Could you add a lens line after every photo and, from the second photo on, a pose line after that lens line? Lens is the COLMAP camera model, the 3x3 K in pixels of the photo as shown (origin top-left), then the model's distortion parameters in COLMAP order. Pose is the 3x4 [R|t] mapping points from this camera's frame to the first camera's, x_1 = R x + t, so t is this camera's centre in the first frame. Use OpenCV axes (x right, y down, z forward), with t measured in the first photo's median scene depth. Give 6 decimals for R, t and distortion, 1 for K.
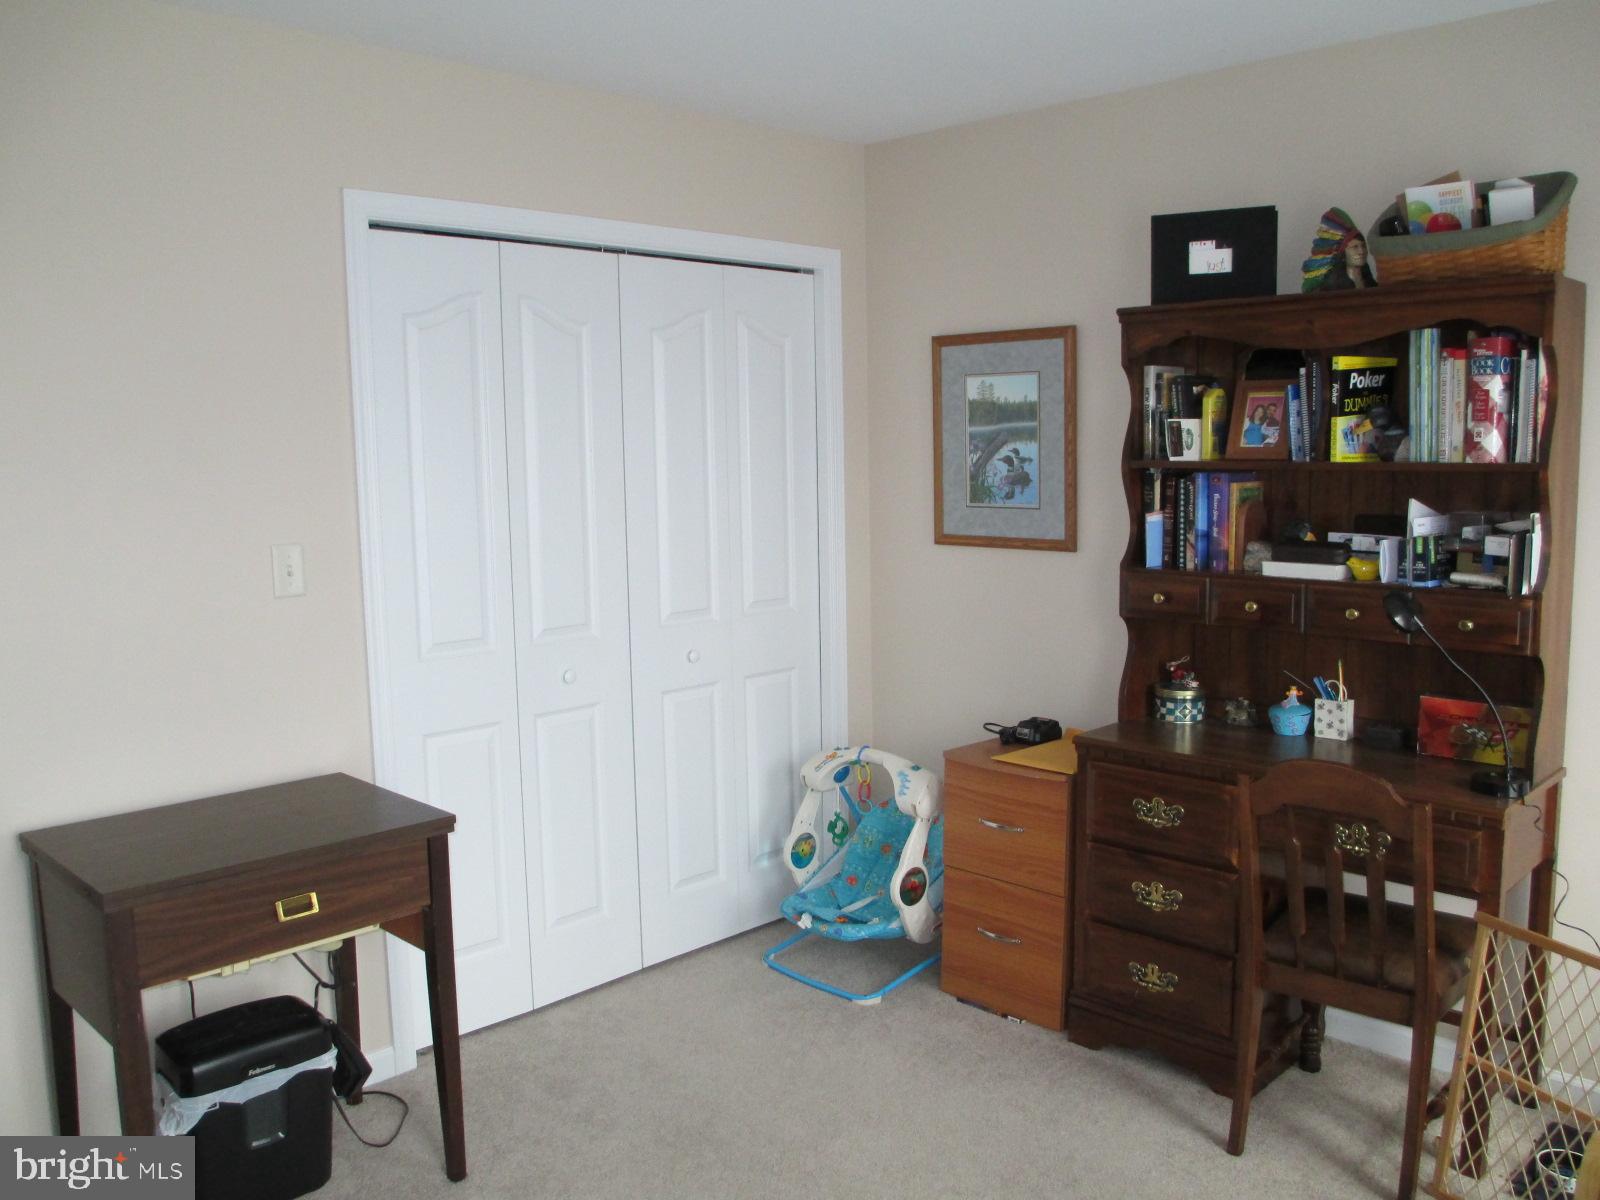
lens RADIAL K [[1332.0, 0, 801.5], [0, 1332.0, 599.9], [0, 0, 1]] dist [-0.071394, 0.029761]
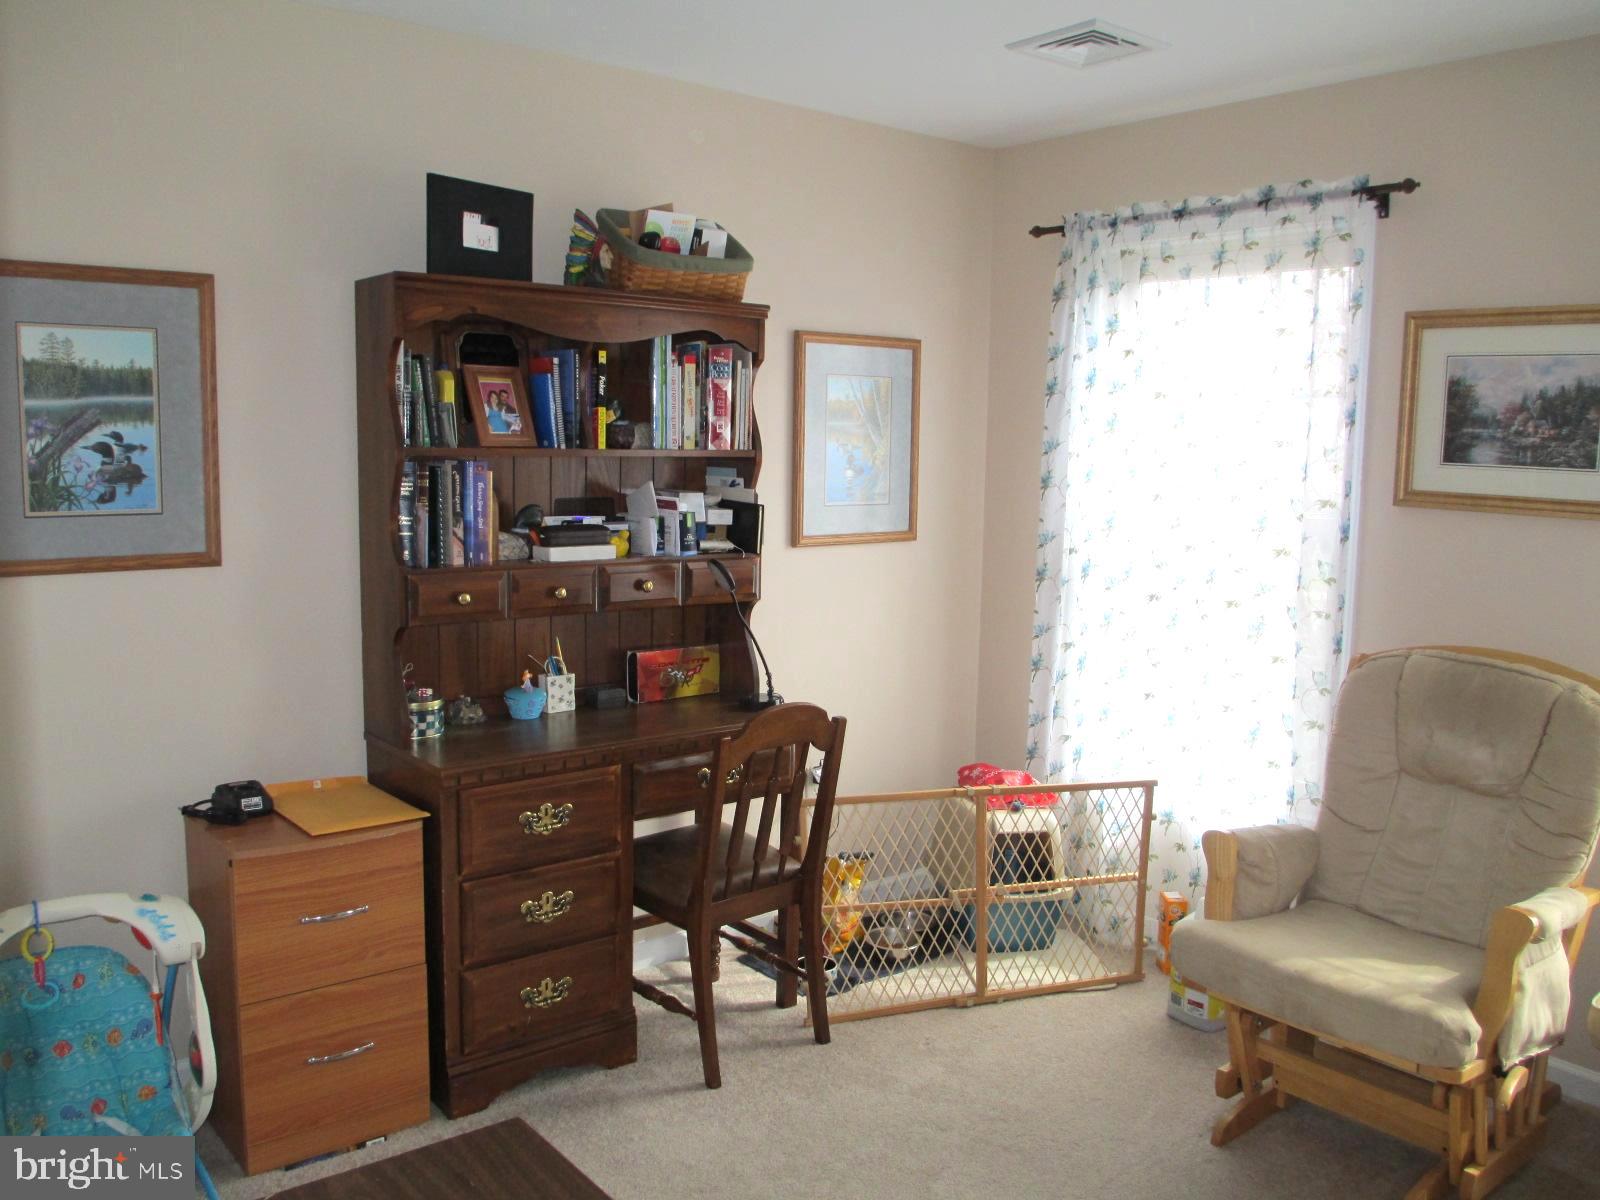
lens RADIAL K [[1332.0, 0, 800.8], [0, 1332.0, 597.9], [0, 0, 1]] dist [-0.071394, 0.029761]
pose [[0.108151, -0.104427, 0.988635, -0.599233], [0.102233, 0.990364, 0.093426, -0.062523], [-0.988864, 0.090967, 0.117784, 0.654286]]
